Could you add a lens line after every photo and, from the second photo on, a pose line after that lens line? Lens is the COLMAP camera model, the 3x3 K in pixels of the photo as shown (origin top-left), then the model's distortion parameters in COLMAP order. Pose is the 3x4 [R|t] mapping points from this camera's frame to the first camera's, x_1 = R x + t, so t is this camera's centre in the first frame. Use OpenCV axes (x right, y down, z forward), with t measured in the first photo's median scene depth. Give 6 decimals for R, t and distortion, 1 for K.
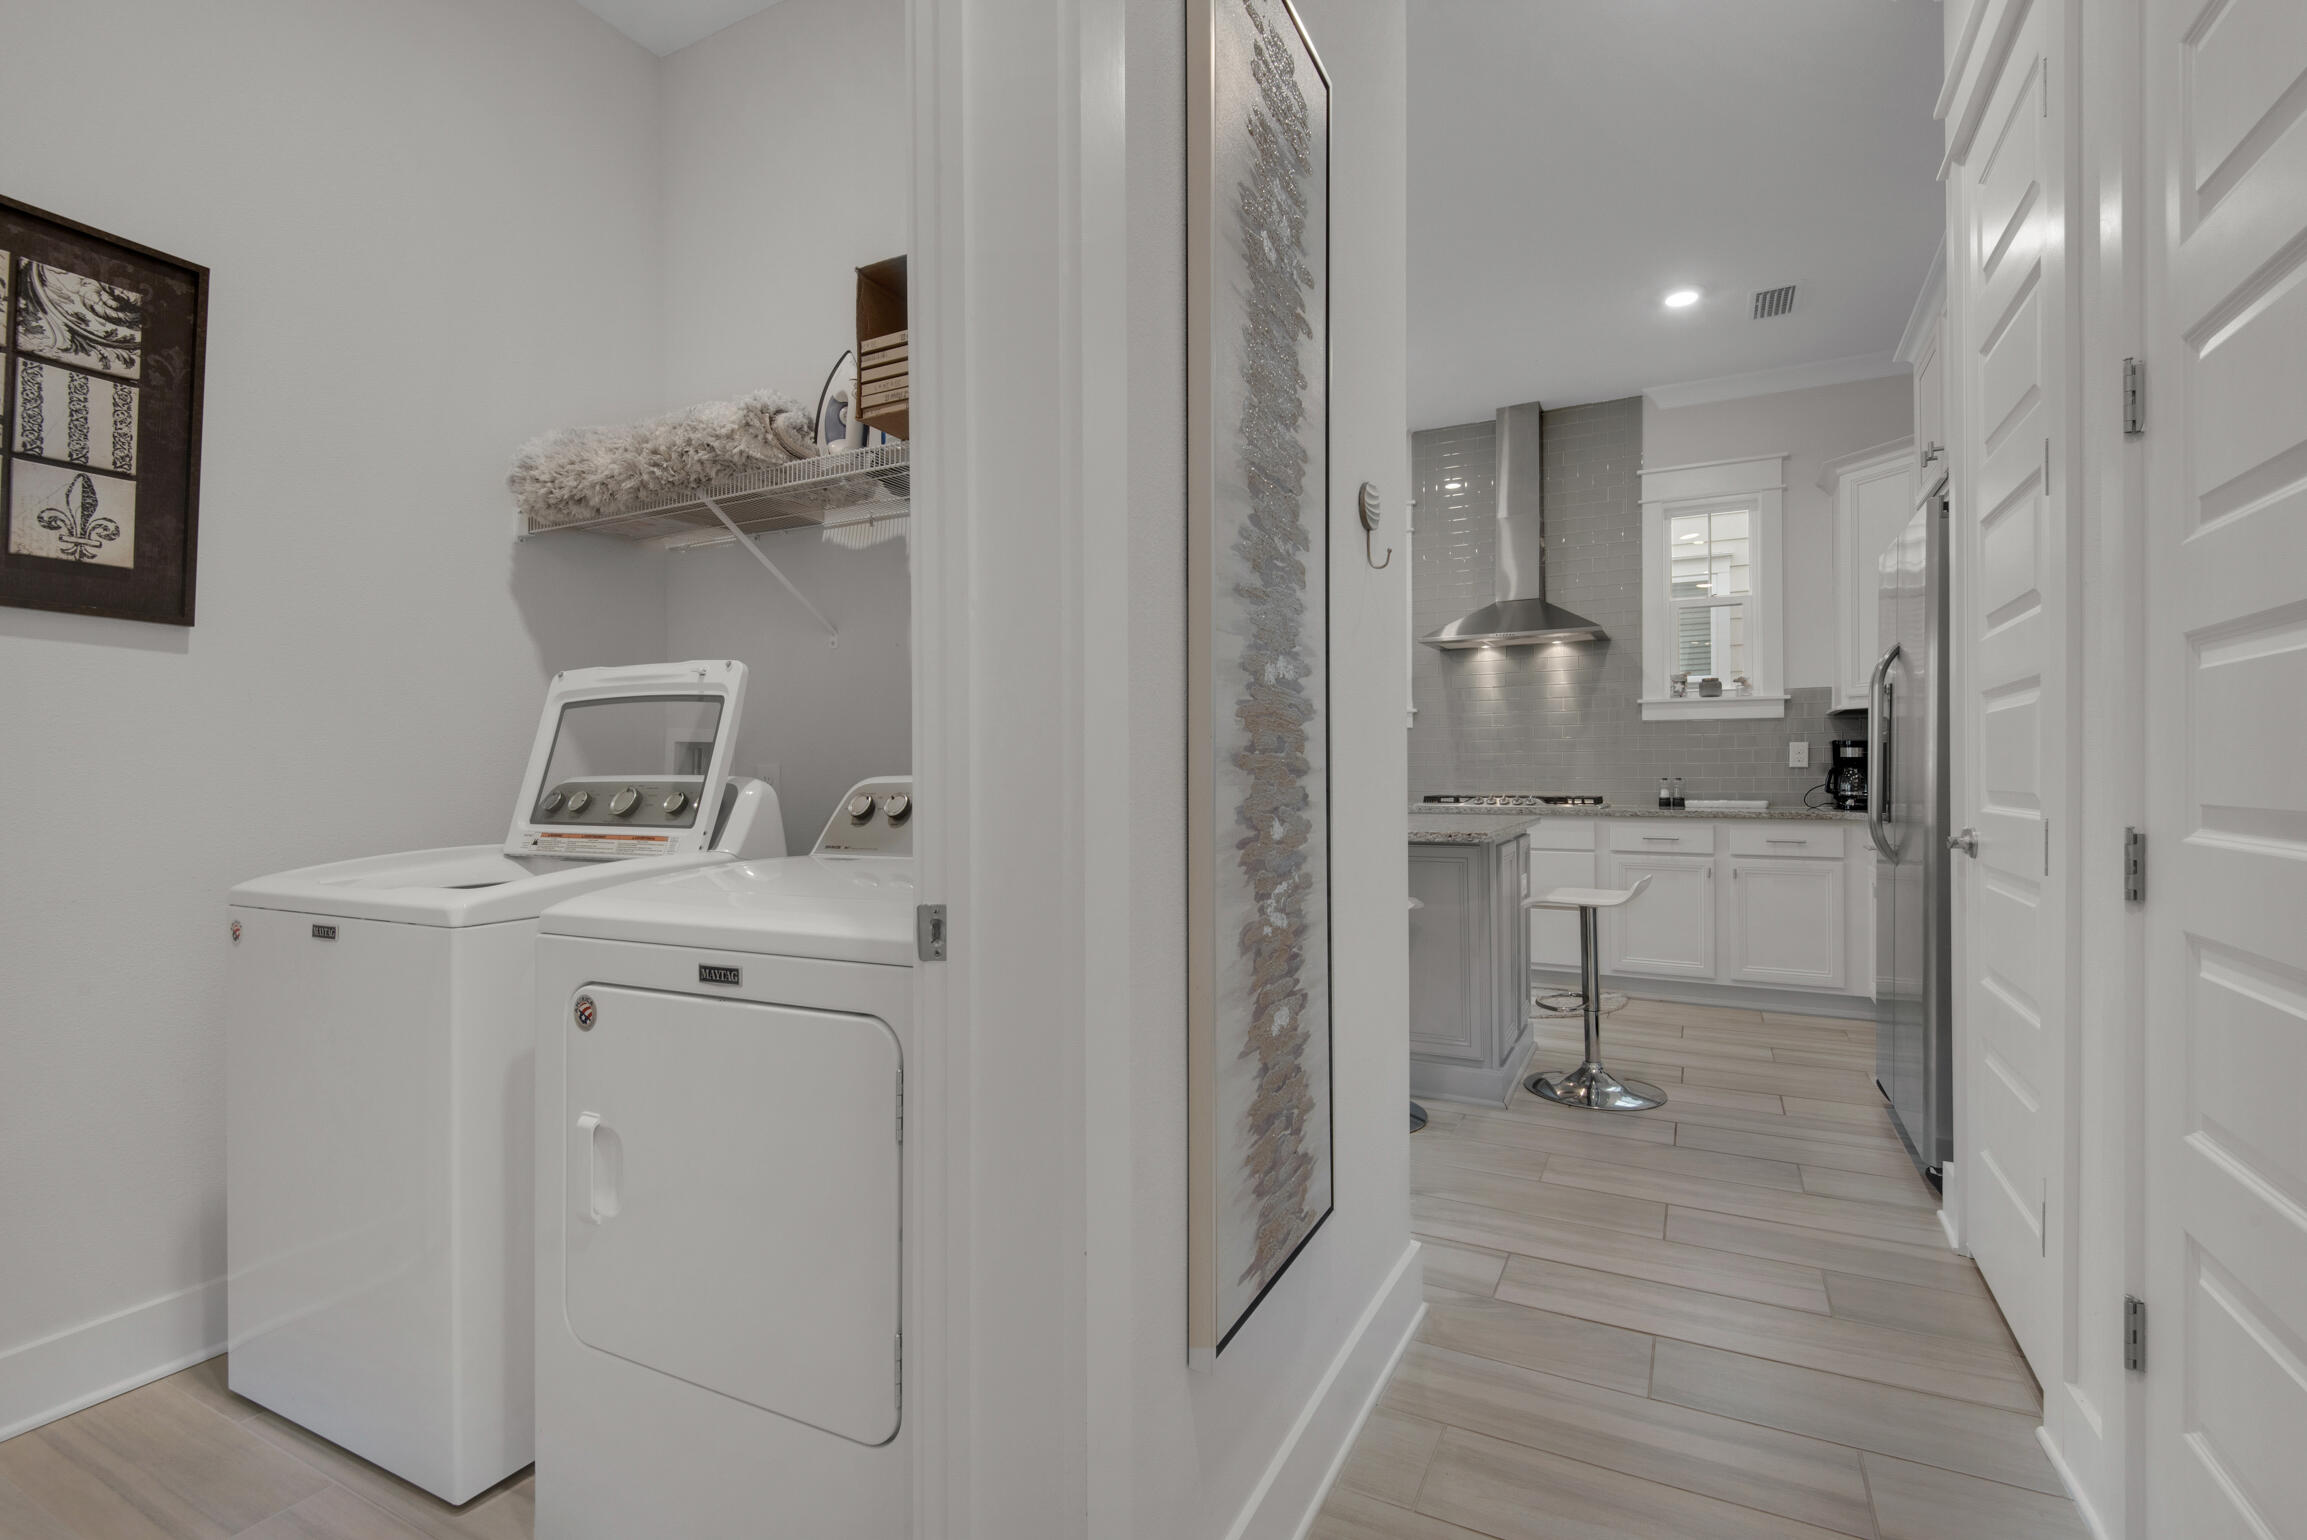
lens RADIAL K [[1054.5, 0, 1174.1], [0, 1054.5, 782.8], [0, 0, 1]] dist [0.018149, -0.010211]
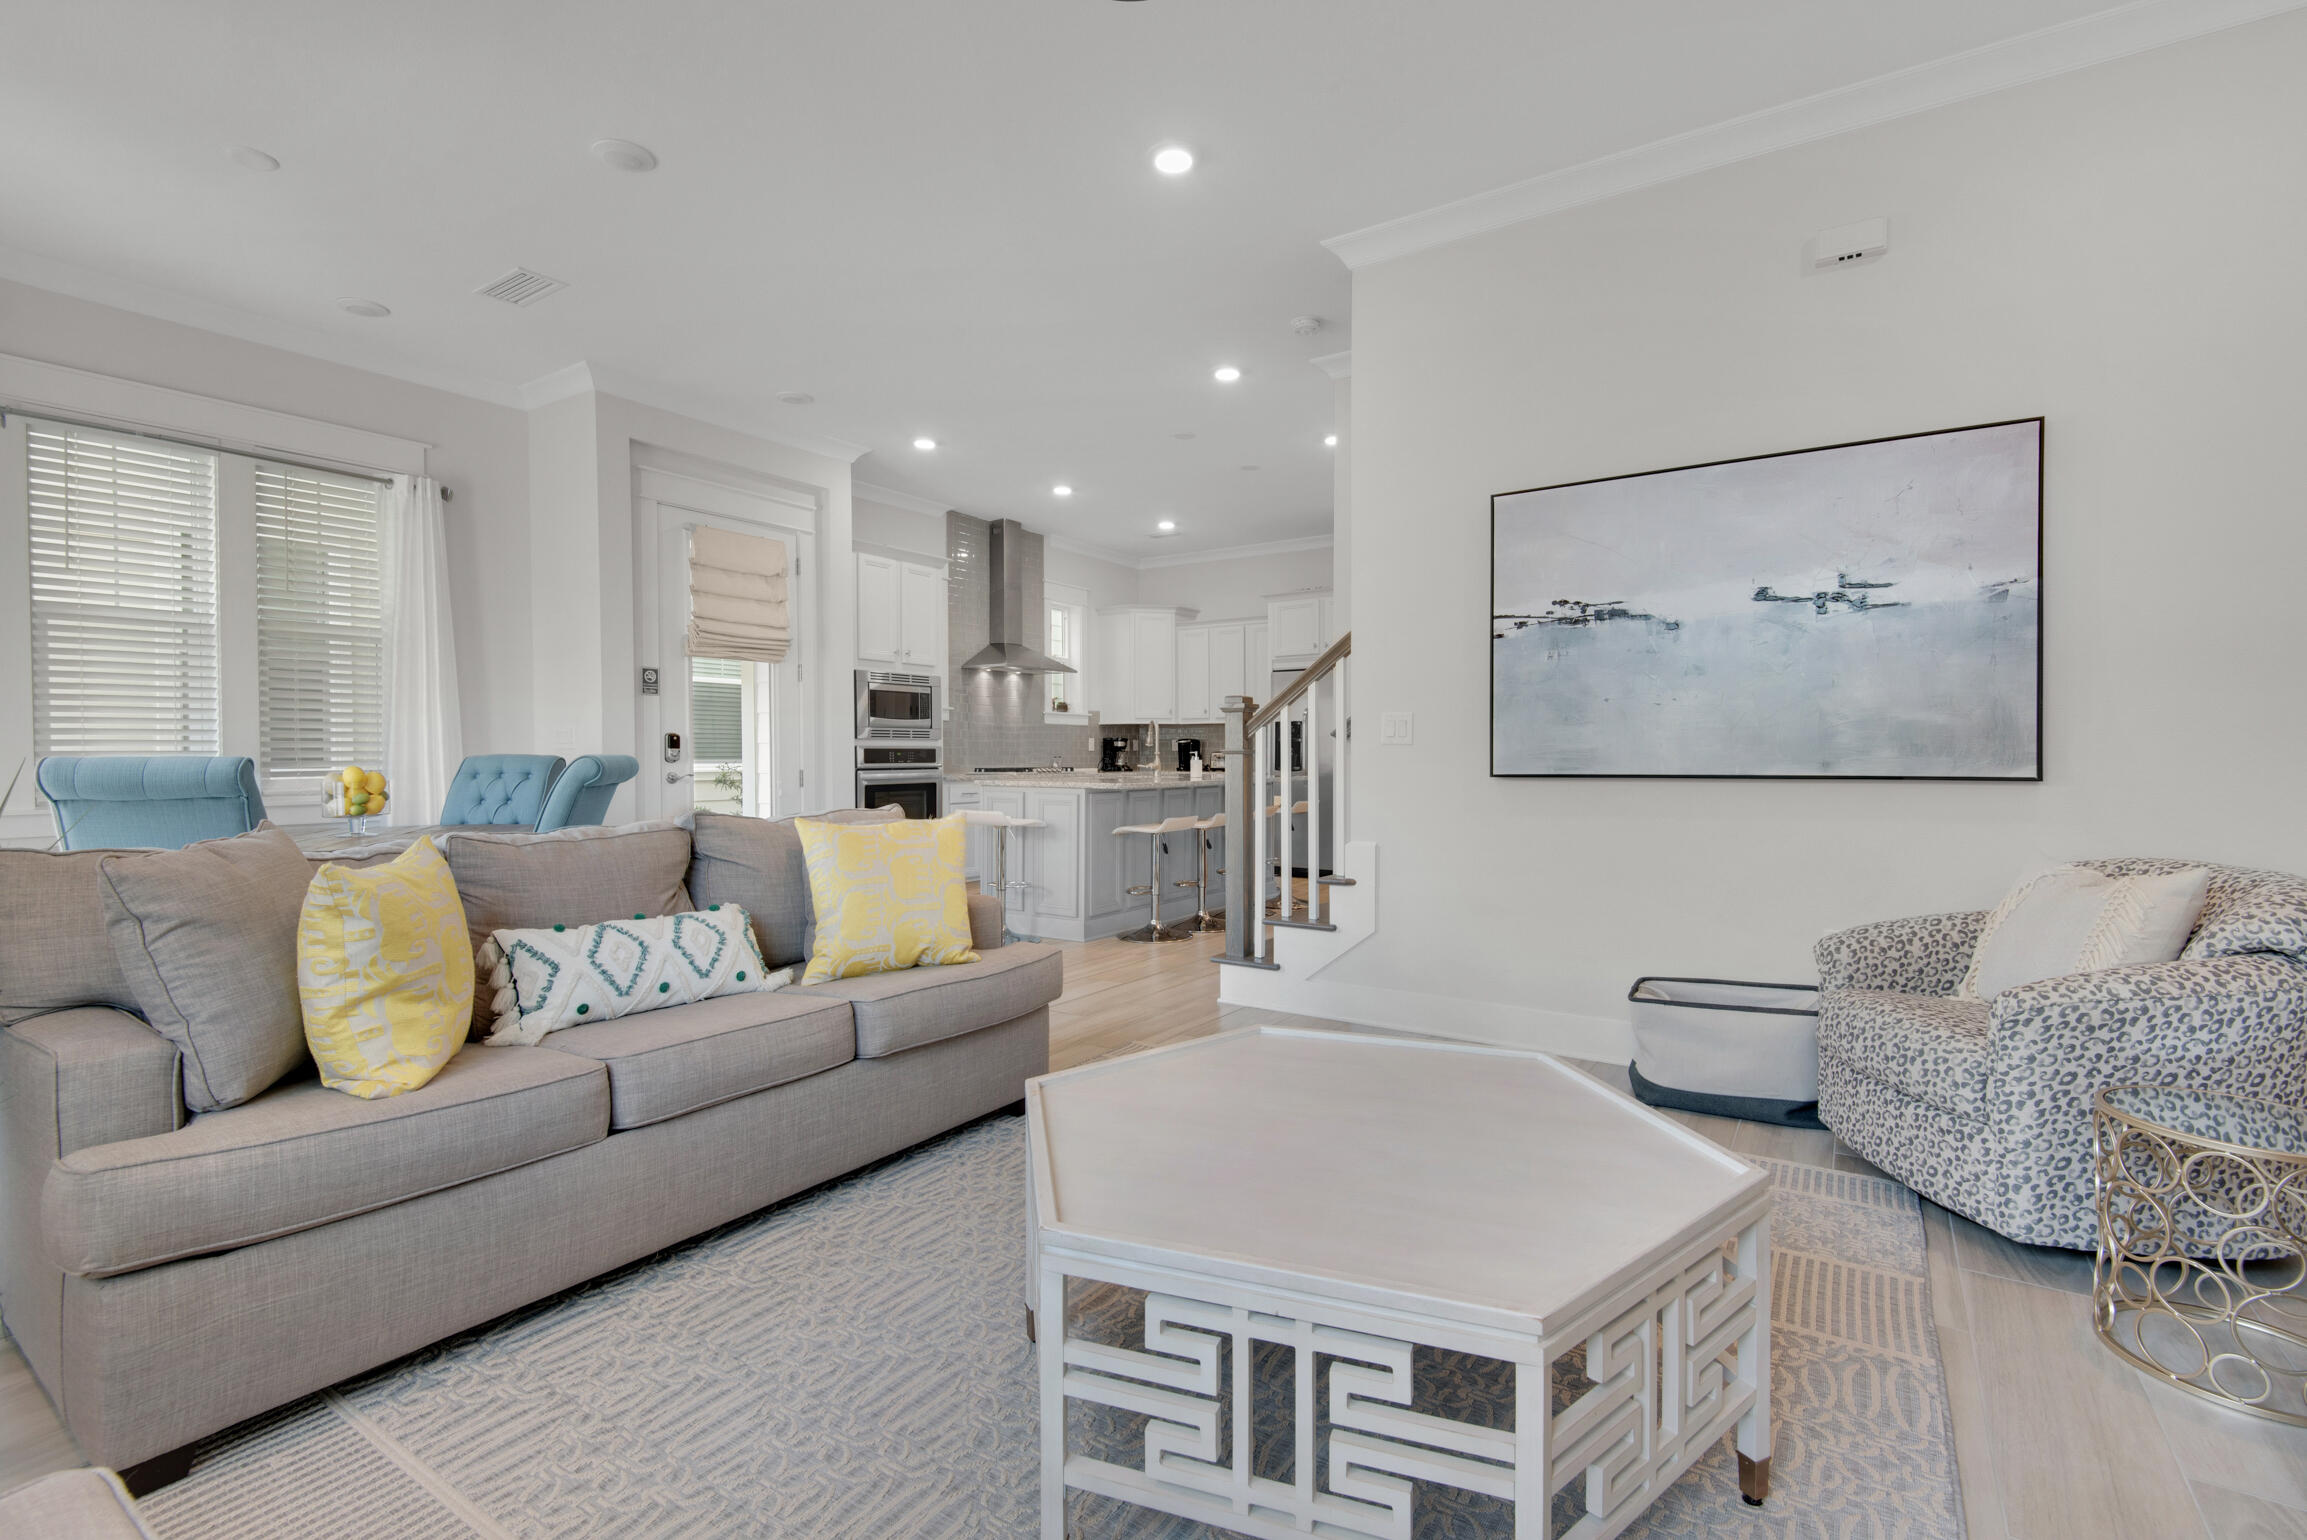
lens RADIAL K [[1054.5, 0, 1156.7], [0, 1054.5, 786.4], [0, 0, 1]] dist [0.018149, -0.010211]
pose [[0.112583, -0.023683, 0.993360, -1.283696], [0.011526, 0.999680, 0.022527, 0.007794], [-0.993575, 0.008913, 0.112820, 0.637170]]
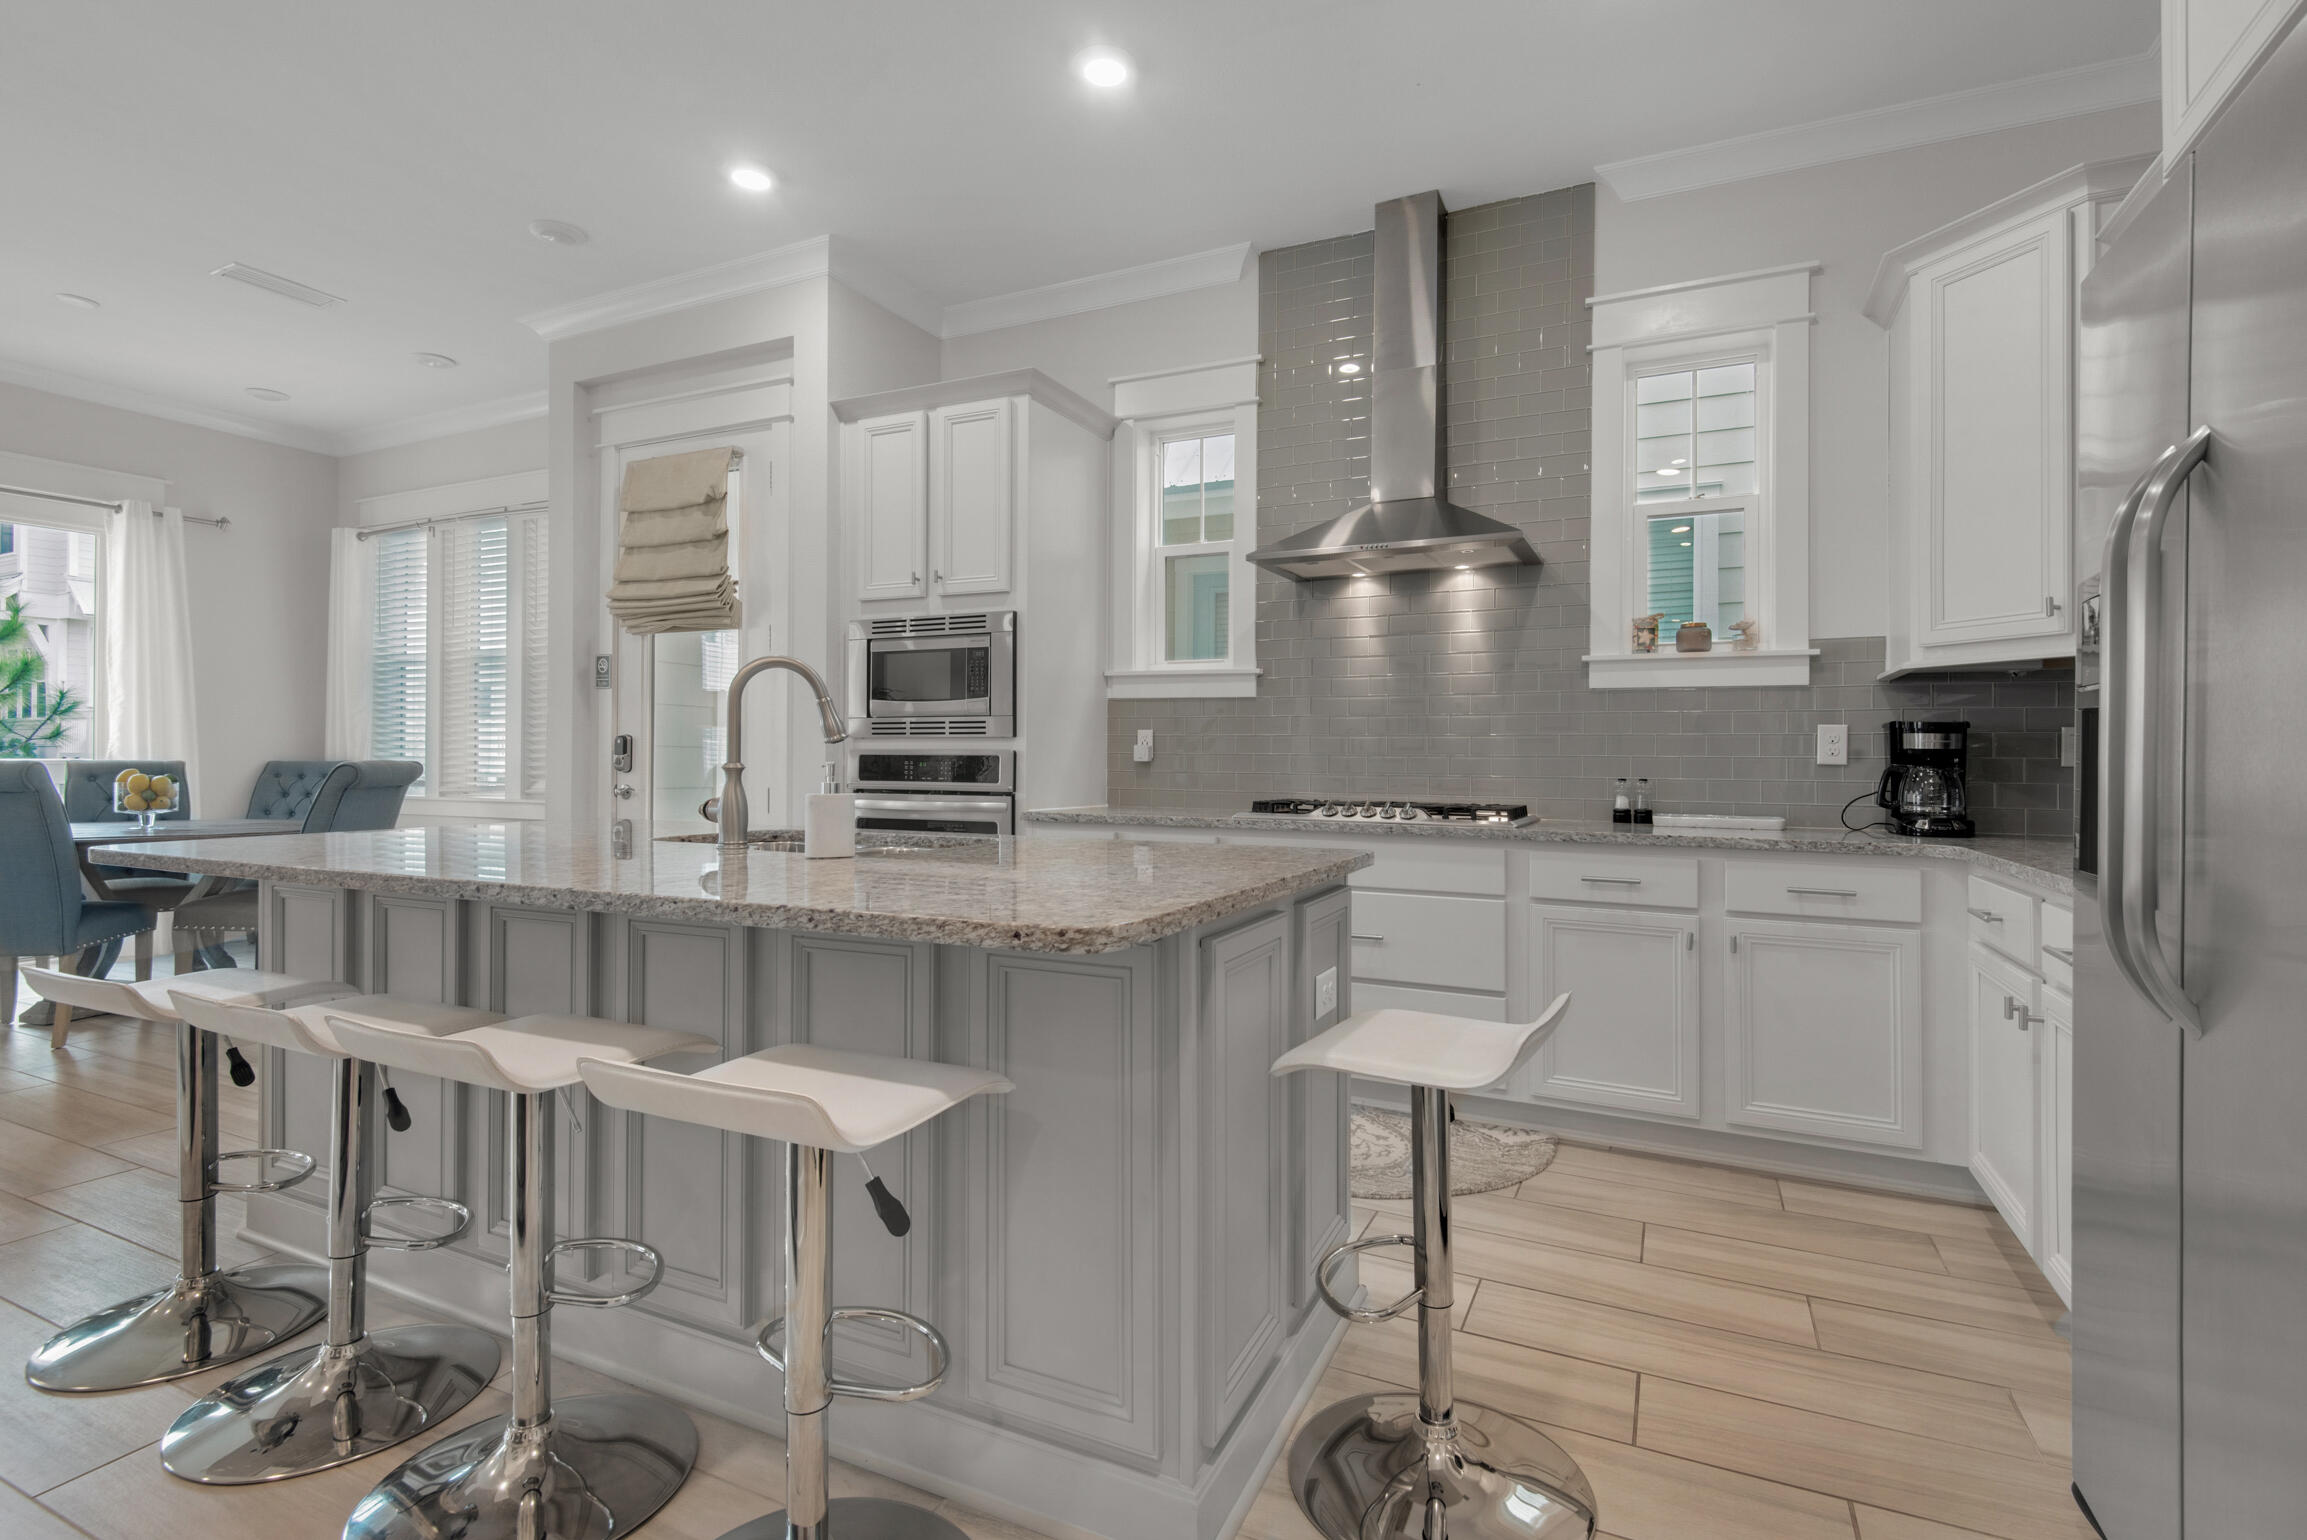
lens RADIAL K [[1054.5, 0, 1203.3], [0, 1054.5, 755.4], [0, 0, 1]] dist [0.018149, -0.010211]
pose [[0.999365, 0.014233, 0.032659, 0.192035], [-0.013764, 0.999800, -0.014527, -0.005617], [-0.032859, 0.014068, 0.999361, 0.375465]]
